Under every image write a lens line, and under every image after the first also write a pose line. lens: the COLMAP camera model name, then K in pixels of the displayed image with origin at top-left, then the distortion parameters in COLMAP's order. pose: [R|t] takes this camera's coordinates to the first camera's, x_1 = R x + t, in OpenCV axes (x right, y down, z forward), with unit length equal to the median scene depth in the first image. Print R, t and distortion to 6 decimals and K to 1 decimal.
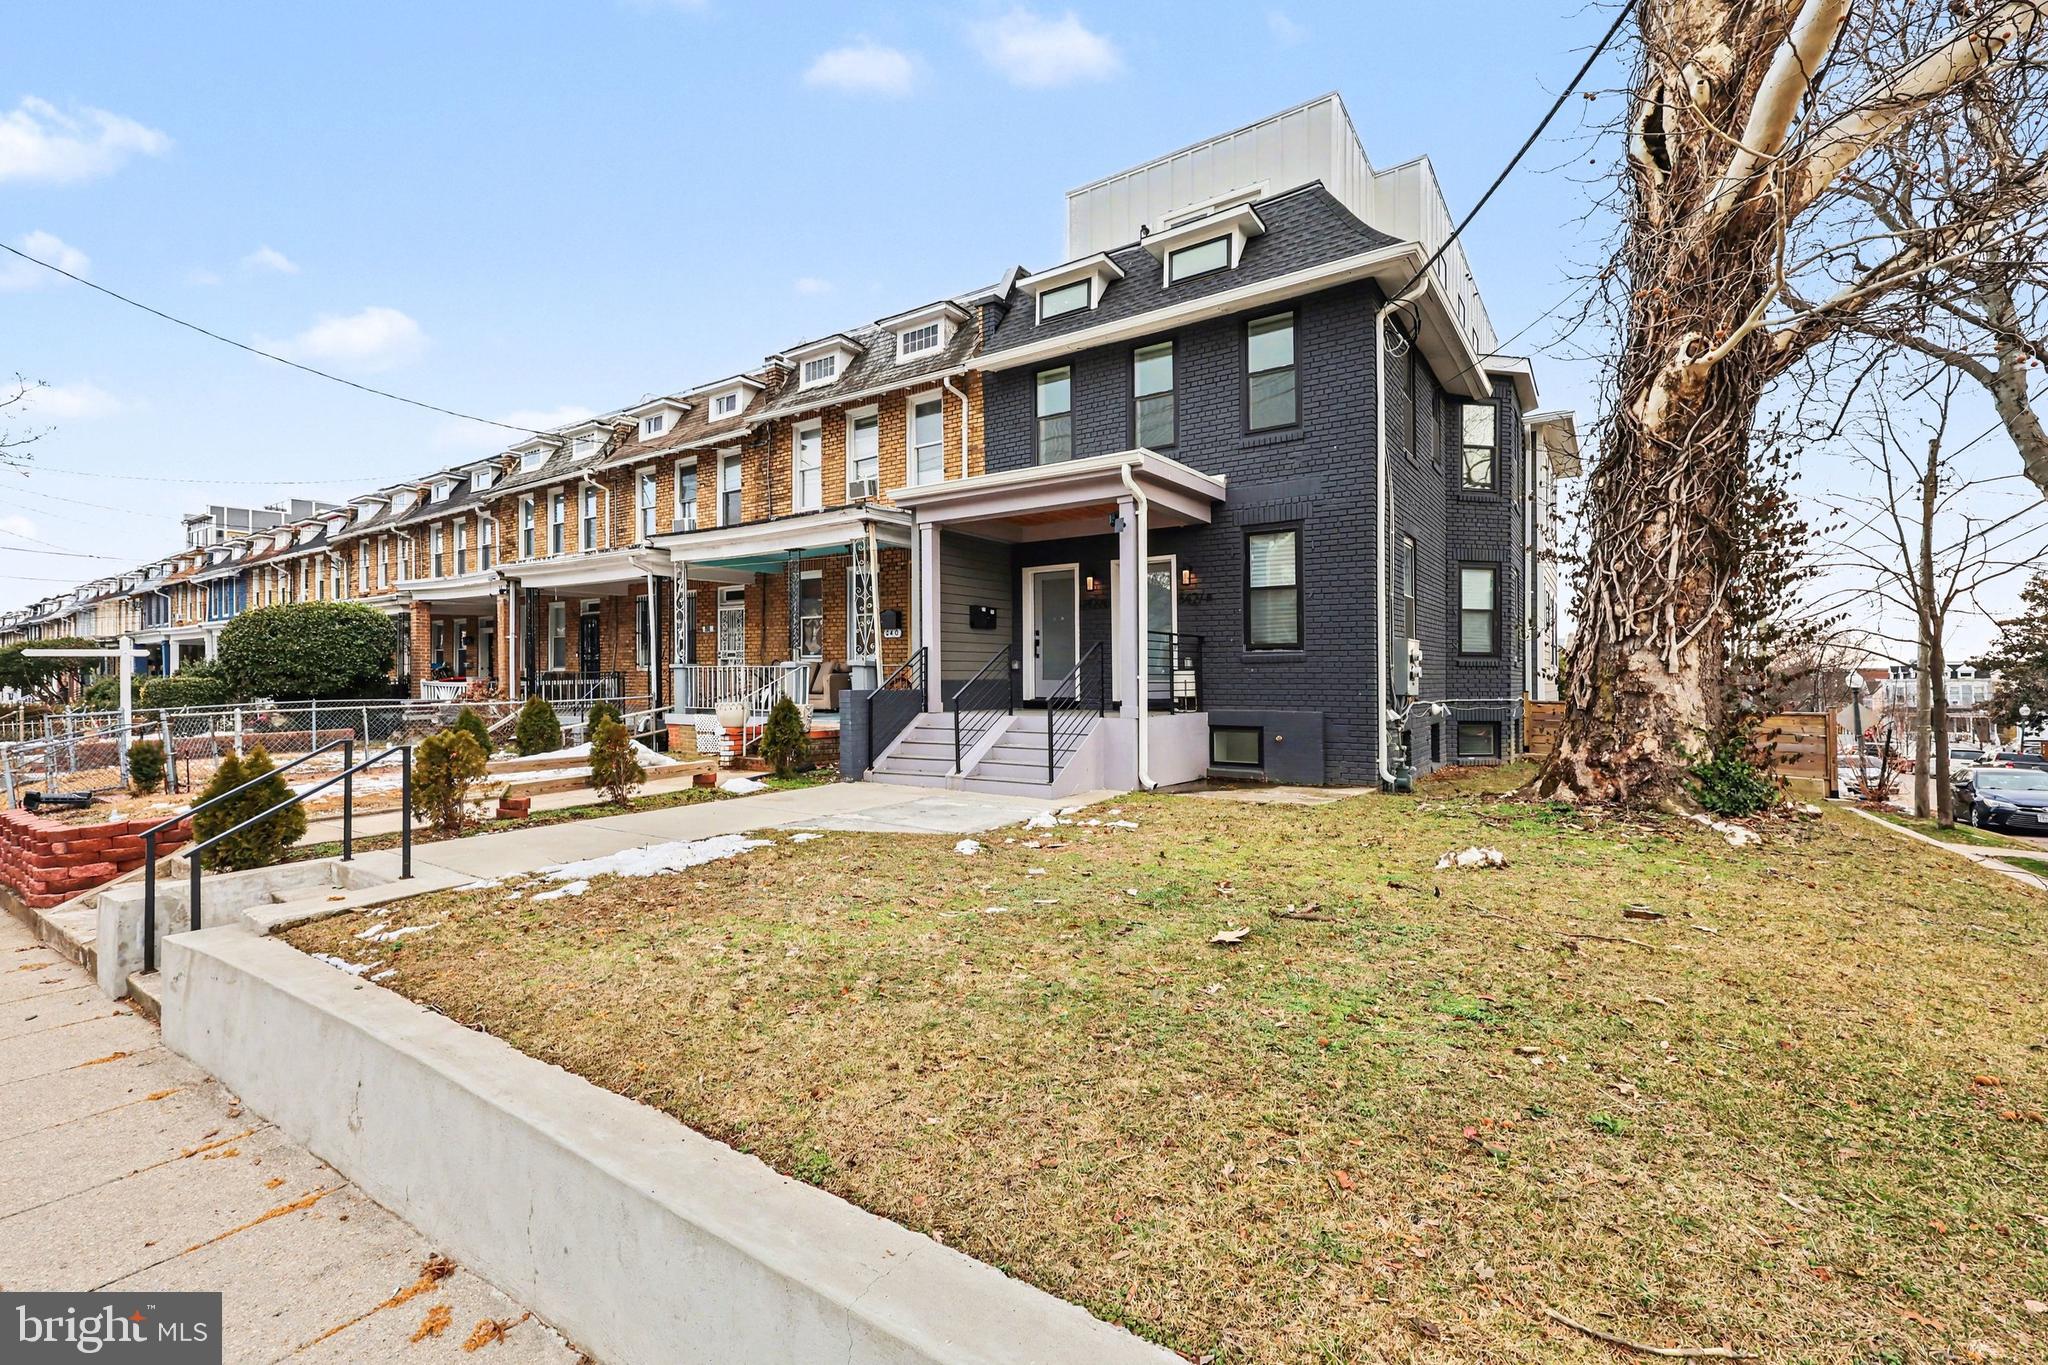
lens RADIAL K [[855.1, 0, 1019.0], [0, 855.1, 678.8], [0, 0, 1]] dist [0.014271, 0.001054]
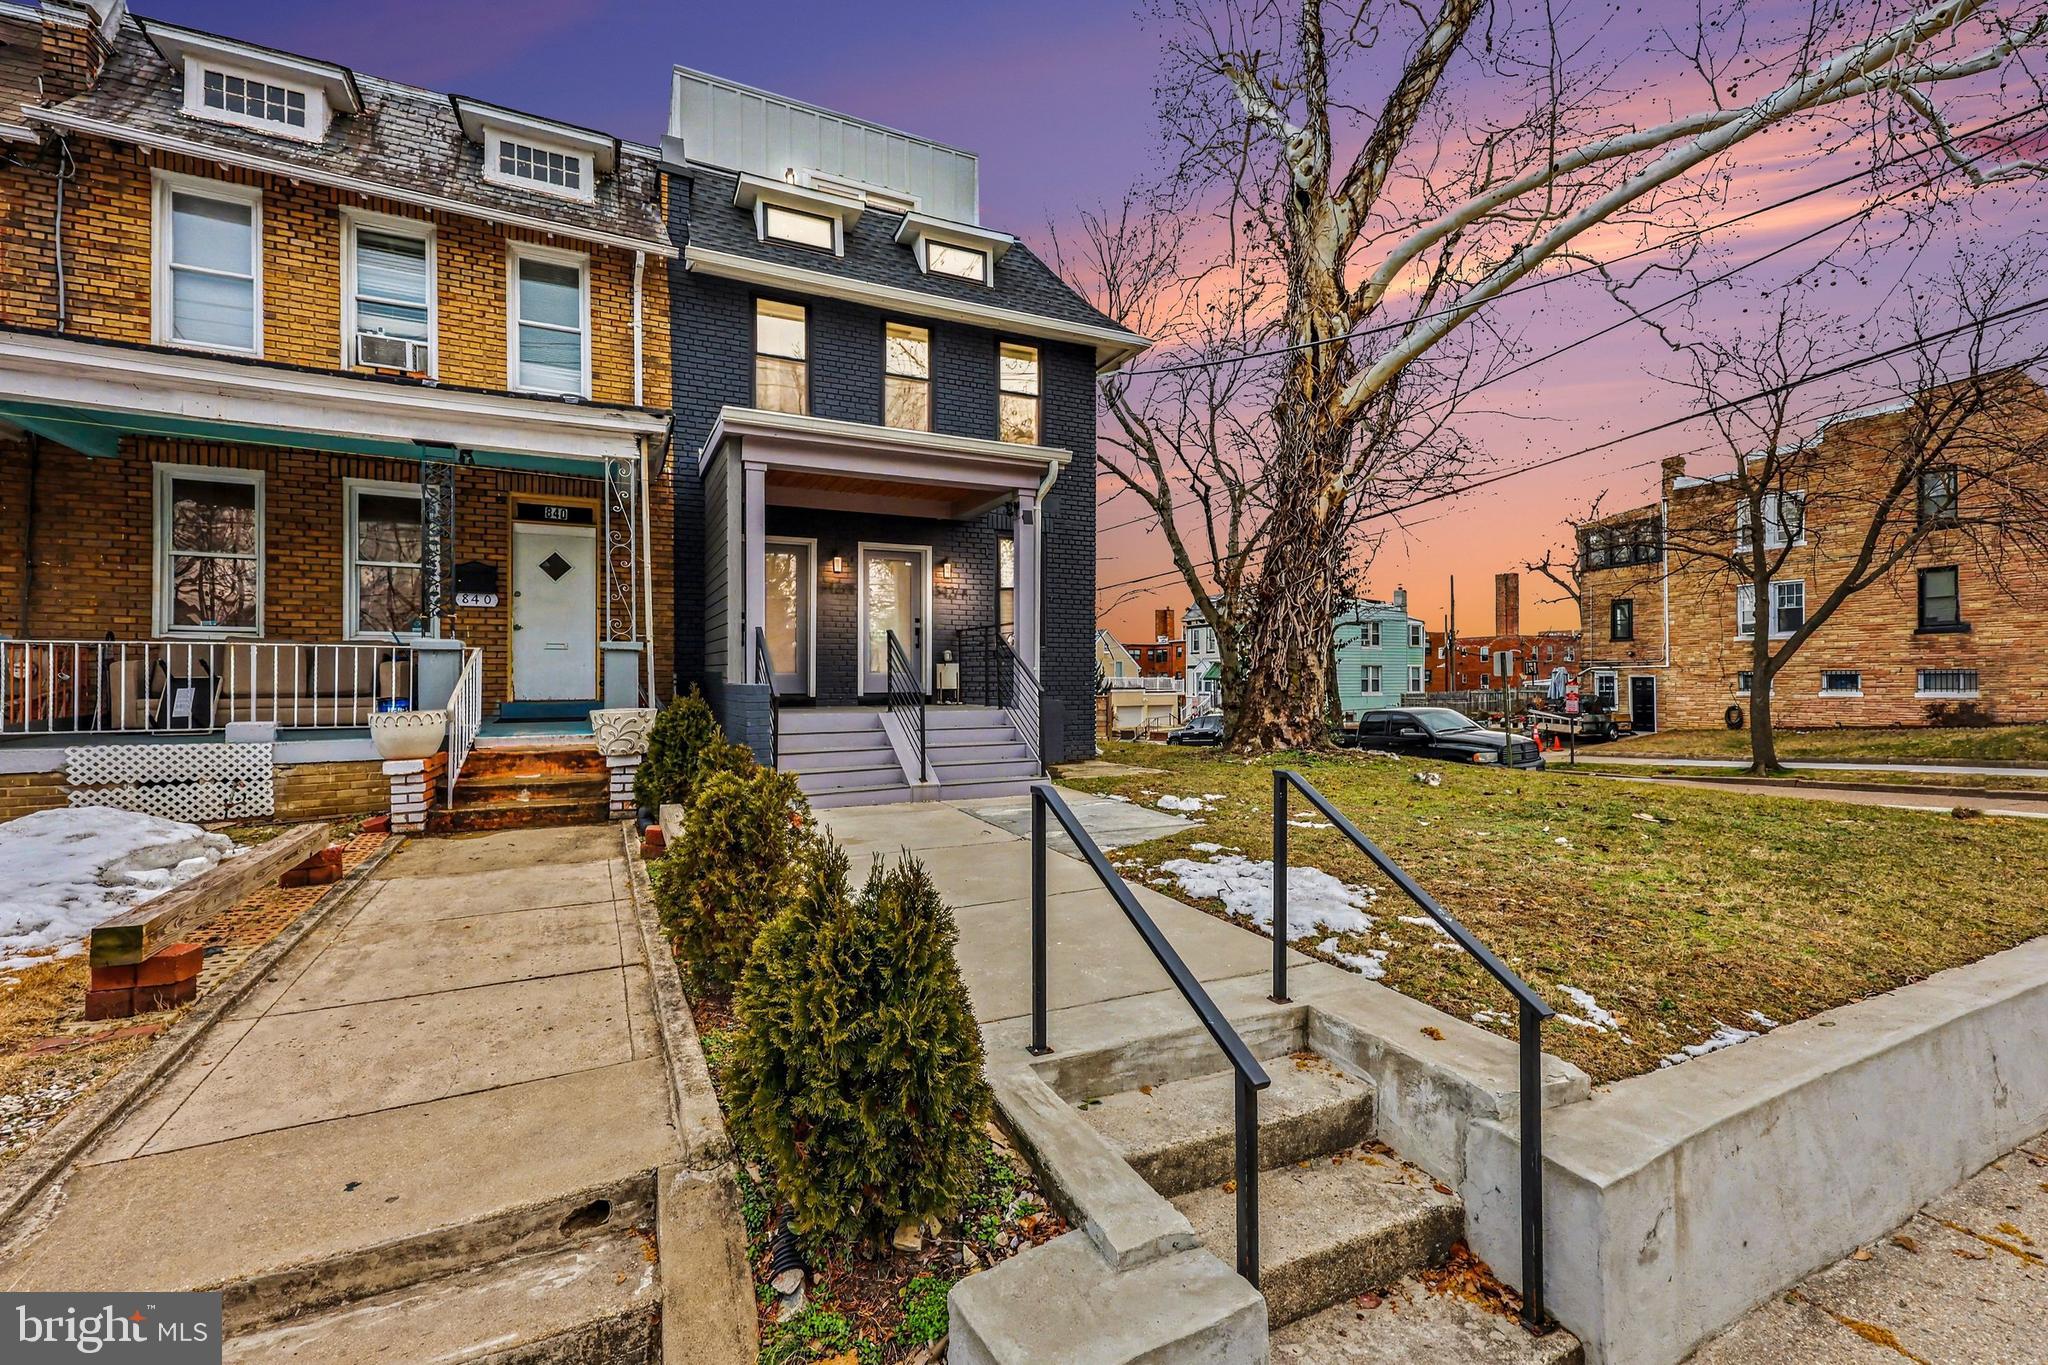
lens RADIAL K [[855.1, 0, 1014.9], [0, 855.1, 681.4], [0, 0, 1]] dist [0.014271, 0.001054]
pose [[0.513420, -0.006702, 0.858111, -0.530029], [0.001132, 0.999974, 0.007133, 0.004374], [-0.858137, -0.002691, 0.513414, 0.348964]]
